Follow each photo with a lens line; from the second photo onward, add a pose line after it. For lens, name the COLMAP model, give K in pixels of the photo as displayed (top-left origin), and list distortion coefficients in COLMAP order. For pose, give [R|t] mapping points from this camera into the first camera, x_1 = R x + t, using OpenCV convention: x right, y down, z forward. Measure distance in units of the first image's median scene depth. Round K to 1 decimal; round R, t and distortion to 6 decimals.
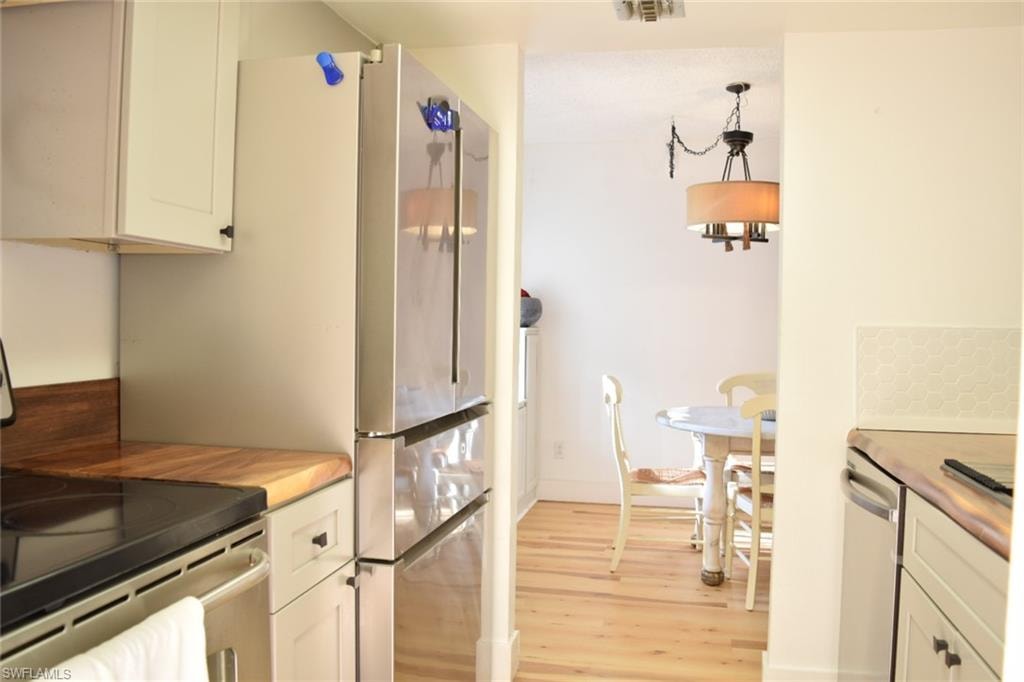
lens RADIAL K [[788.0, 0, 515.3], [0, 788.0, 337.0], [0, 0, 1]] dist [-0.085359, 0.004454]
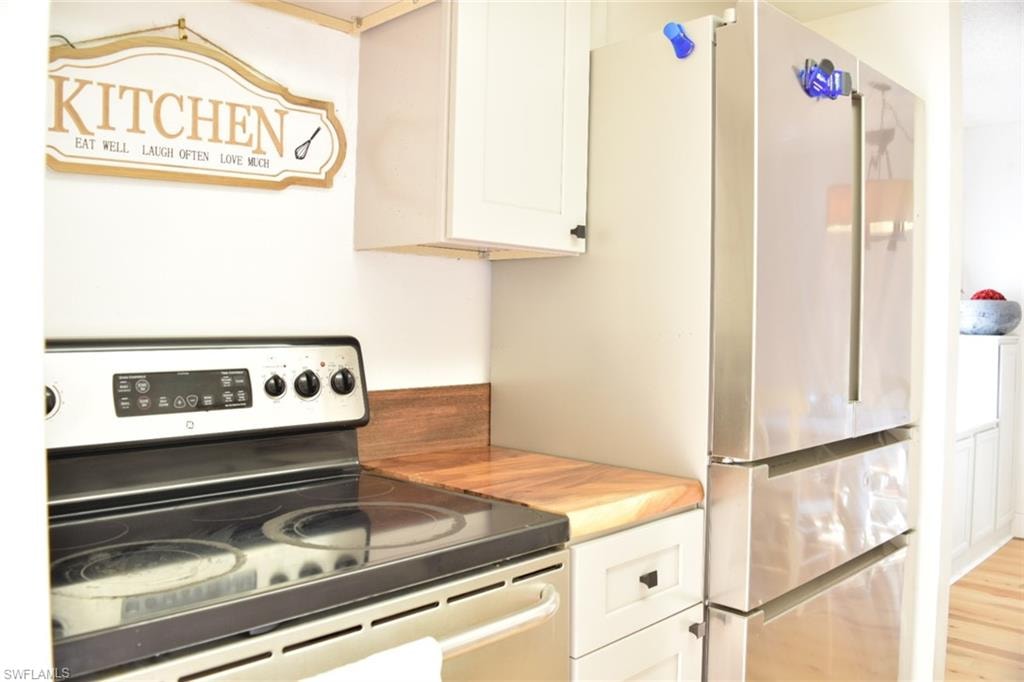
lens RADIAL K [[788.0, 0, 515.3], [0, 788.0, 337.0], [0, 0, 1]] dist [-0.085359, 0.004454]
pose [[0.846747, 0.004879, -0.531974, 0.070789], [-0.009554, 0.999936, -0.006037, -0.001768], [0.531911, 0.010194, 0.846739, 0.154576]]
